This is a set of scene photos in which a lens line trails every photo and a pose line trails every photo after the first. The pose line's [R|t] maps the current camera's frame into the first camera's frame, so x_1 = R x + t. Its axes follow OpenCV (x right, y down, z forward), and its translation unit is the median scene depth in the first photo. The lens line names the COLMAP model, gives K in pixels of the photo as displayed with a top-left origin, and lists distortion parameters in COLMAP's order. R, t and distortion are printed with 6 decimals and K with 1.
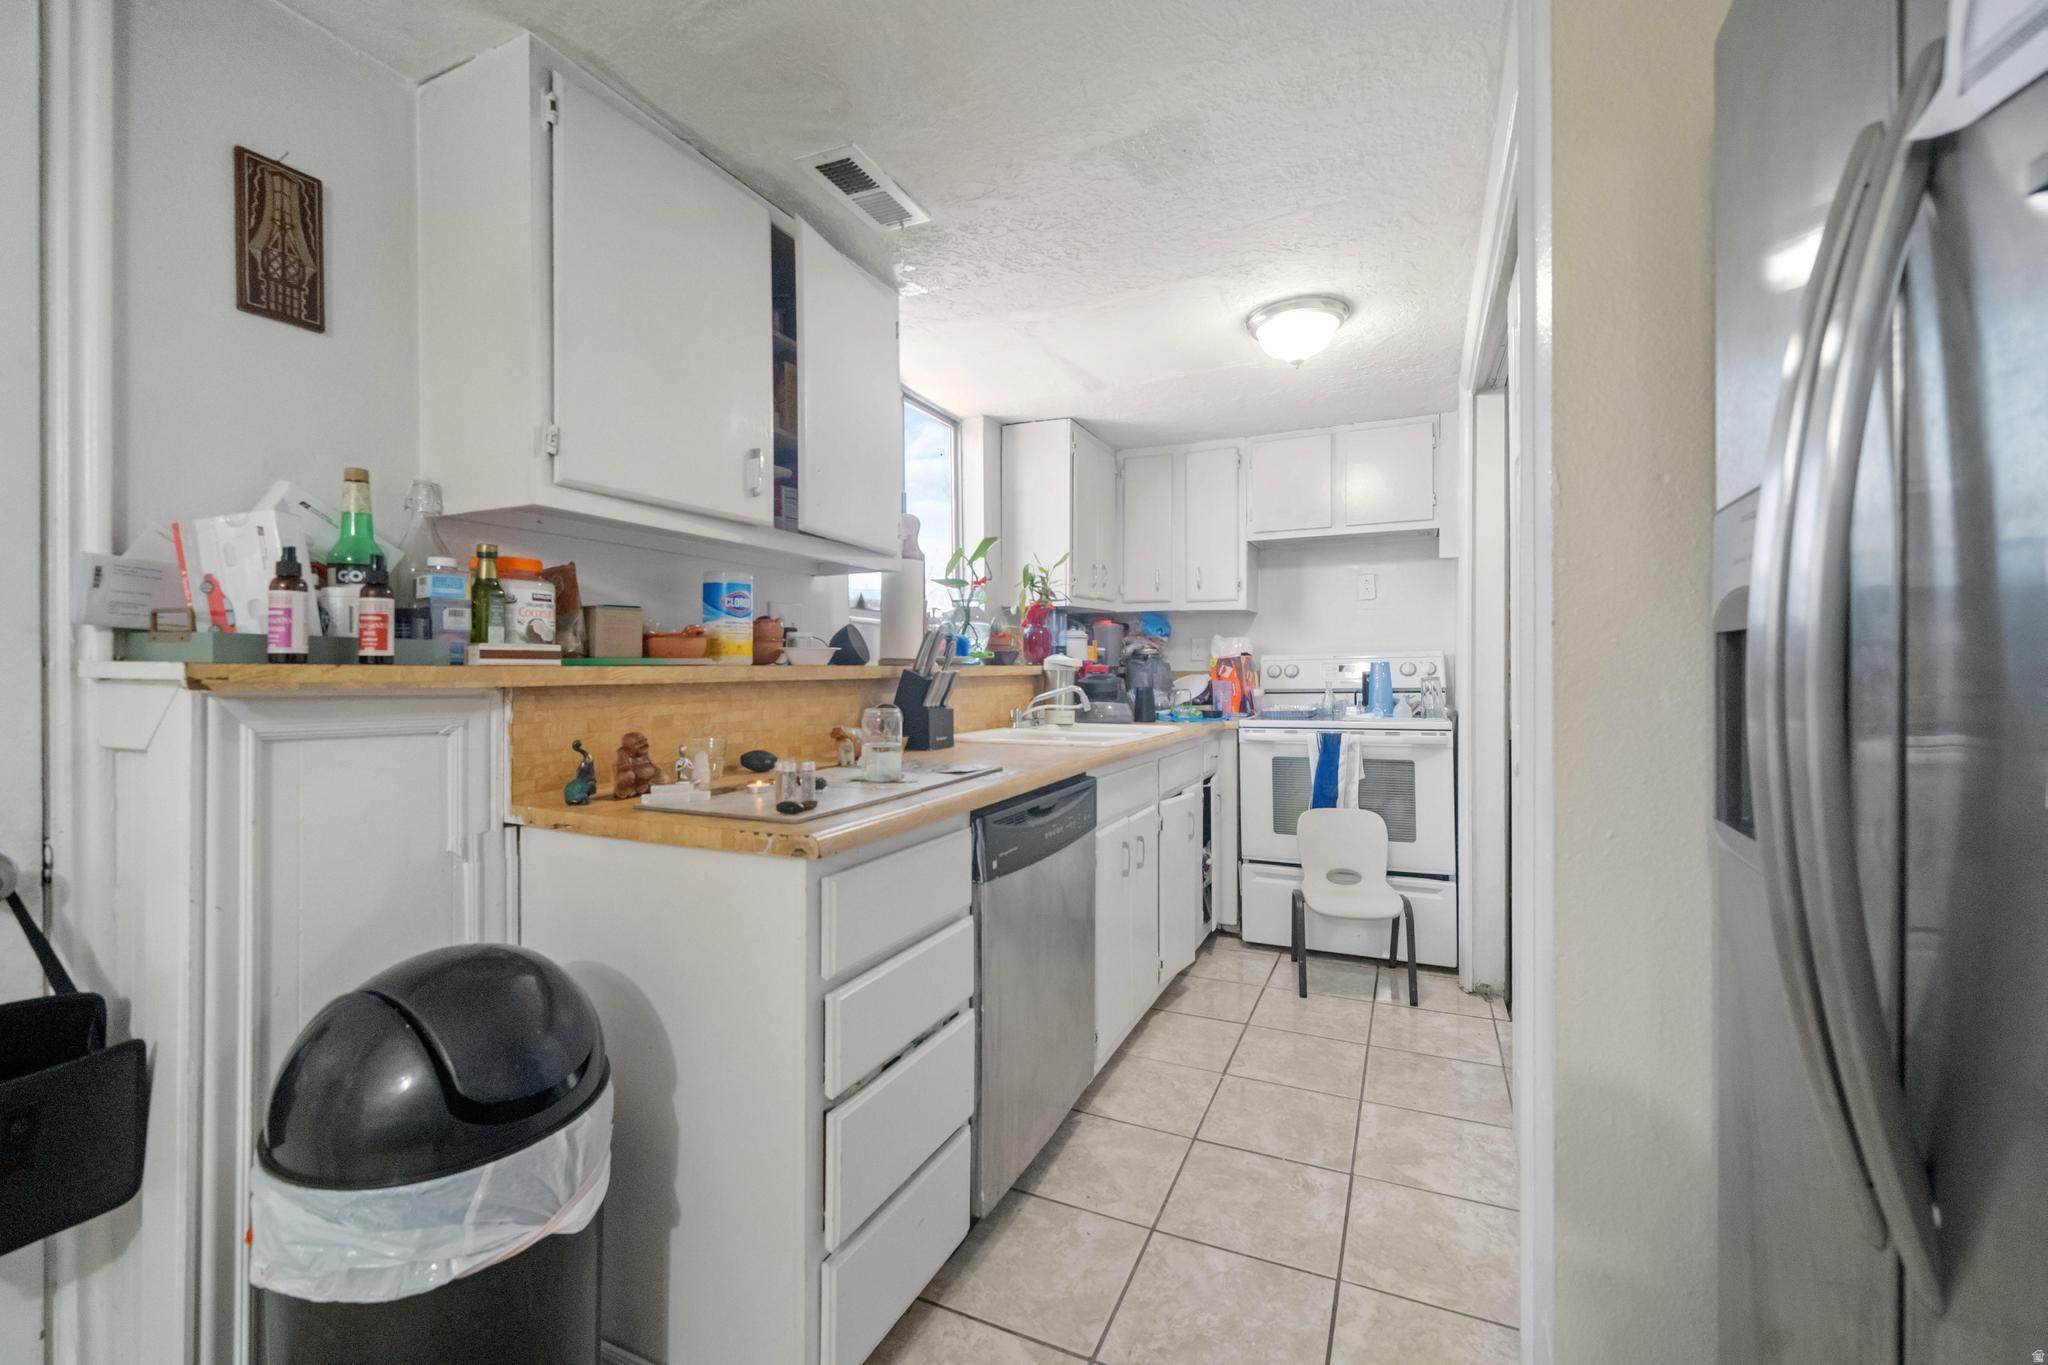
lens RADIAL K [[853.5, 0, 1030.1], [0, 853.5, 674.3], [0, 0, 1]] dist [0.003320, -0.002543]
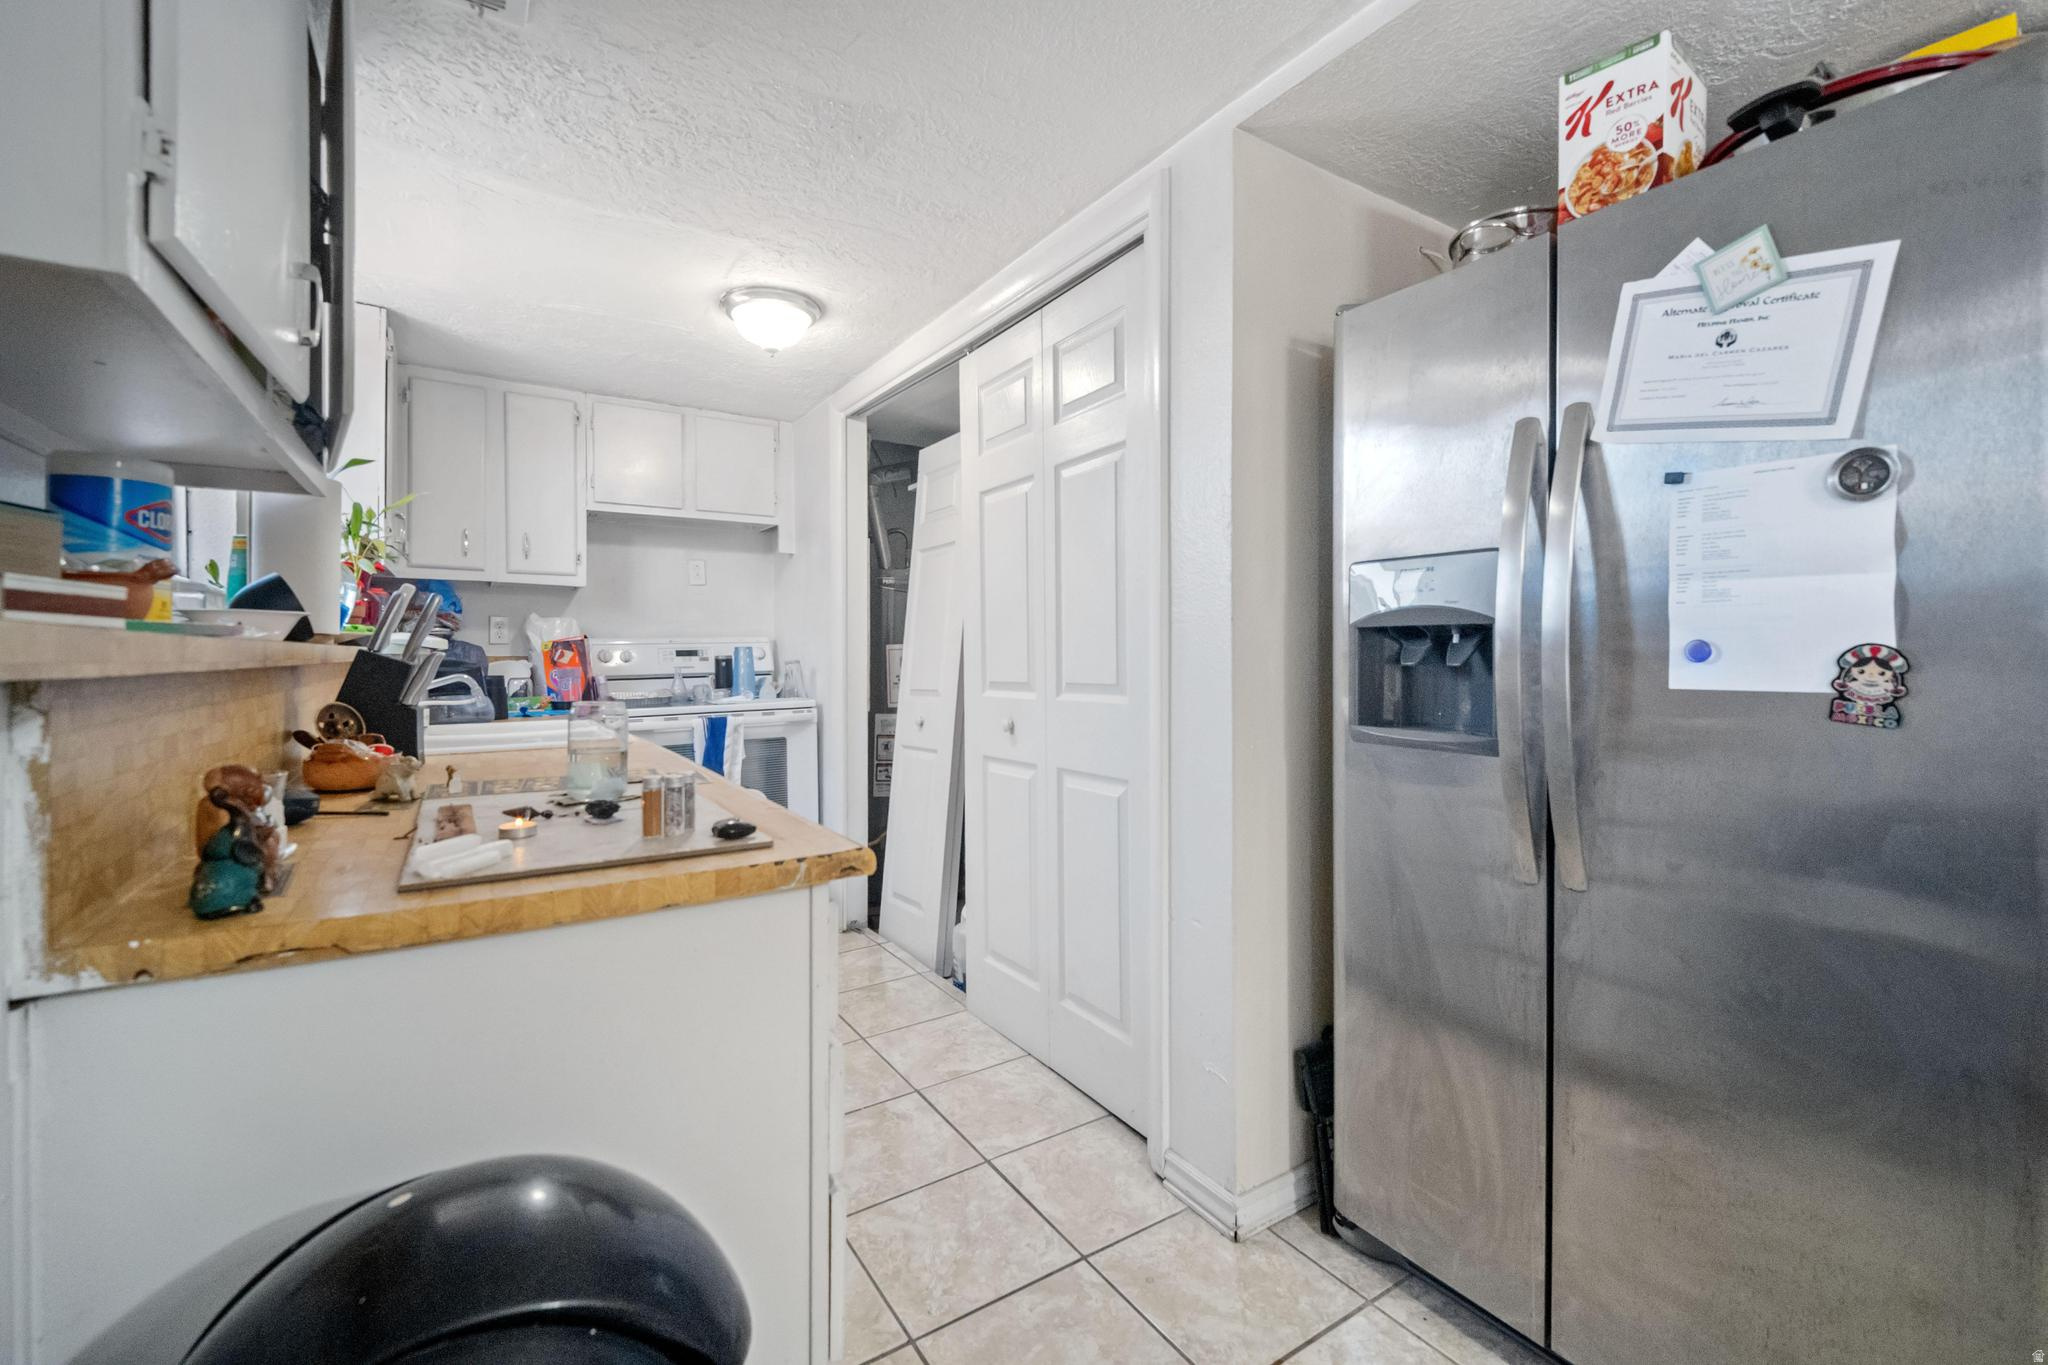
lens RADIAL K [[853.5, 0, 1034.8], [0, 853.5, 661.5], [0, 0, 1]] dist [0.003320, -0.002543]
pose [[0.532413, -0.006640, 0.846459, -0.298854], [0.007980, 0.999964, 0.002825, 0.003966], [-0.846447, 0.005250, 0.532447, 0.149488]]
